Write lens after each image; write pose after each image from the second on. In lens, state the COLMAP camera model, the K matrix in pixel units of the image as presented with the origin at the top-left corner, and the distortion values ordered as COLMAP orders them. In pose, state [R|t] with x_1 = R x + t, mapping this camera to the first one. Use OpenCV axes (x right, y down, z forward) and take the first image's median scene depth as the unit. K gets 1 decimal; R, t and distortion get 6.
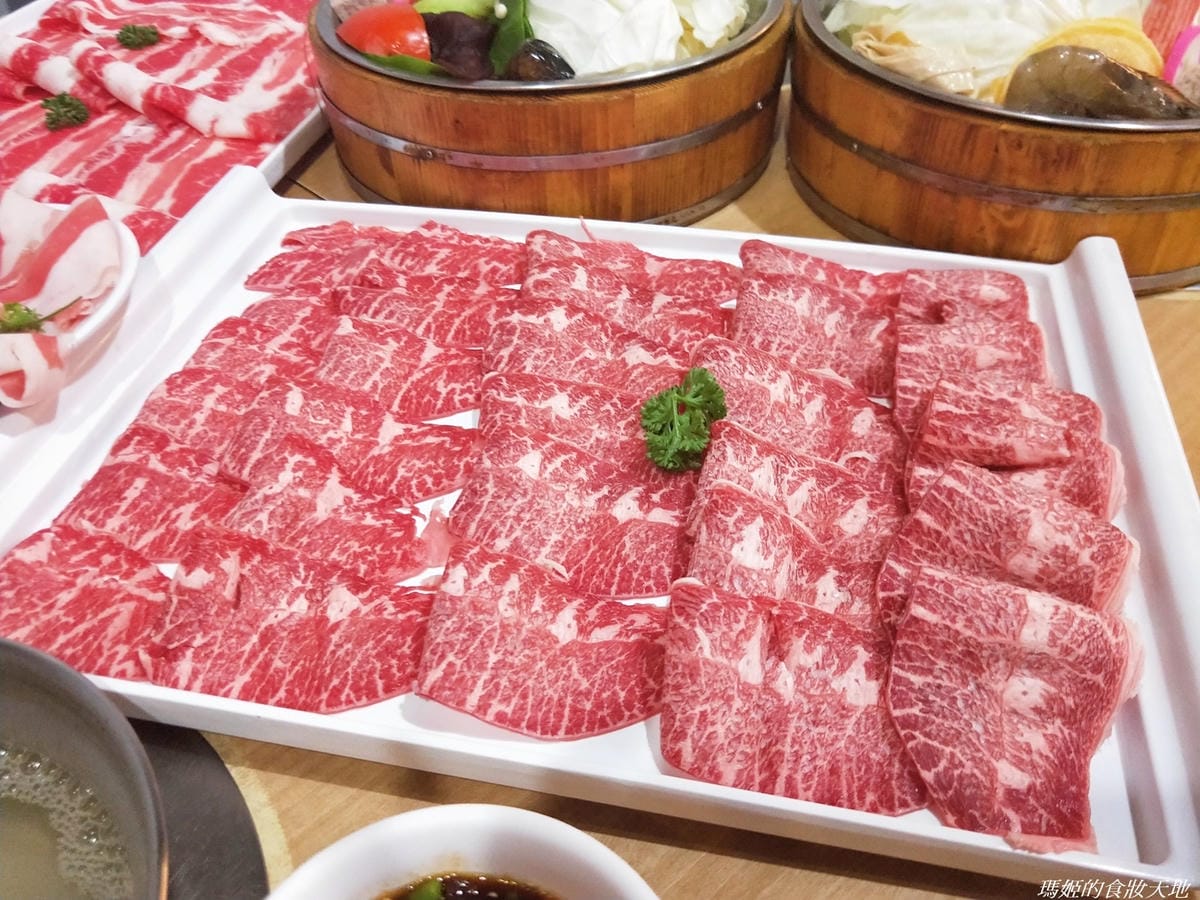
lens RADIAL K [[1101.4, 0, 578.8], [0, 1101.4, 489.8], [0, 0, 1]] dist [0.176132, -0.594538]
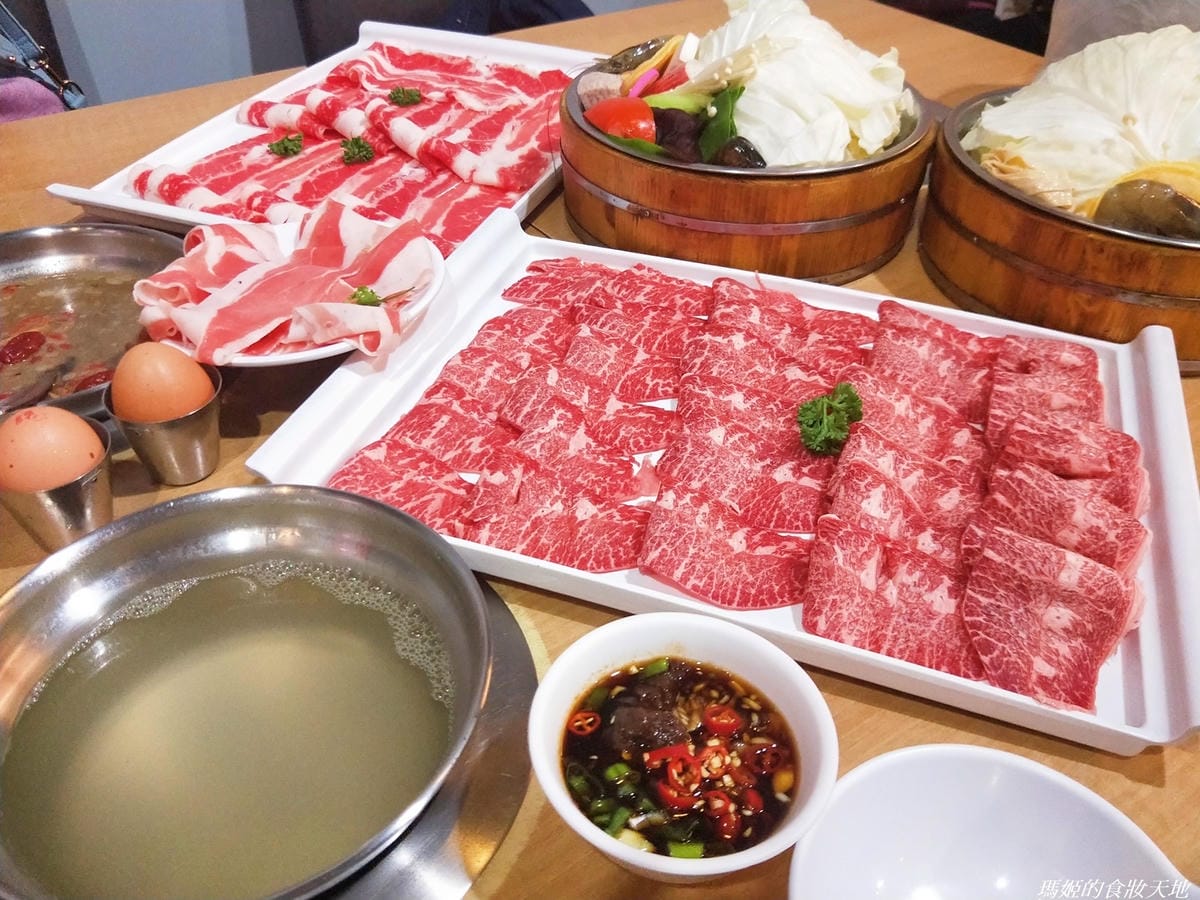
lens RADIAL K [[1103.8, 0, 583.6], [0, 1103.8, 468.8], [0, 0, 1]] dist [0.182472, -0.556667]
pose [[0.990630, 0.116040, -0.072019, -0.105263], [-0.120864, 0.990427, -0.066677, 0.131855], [0.063593, 0.074756, 0.995172, -0.409793]]
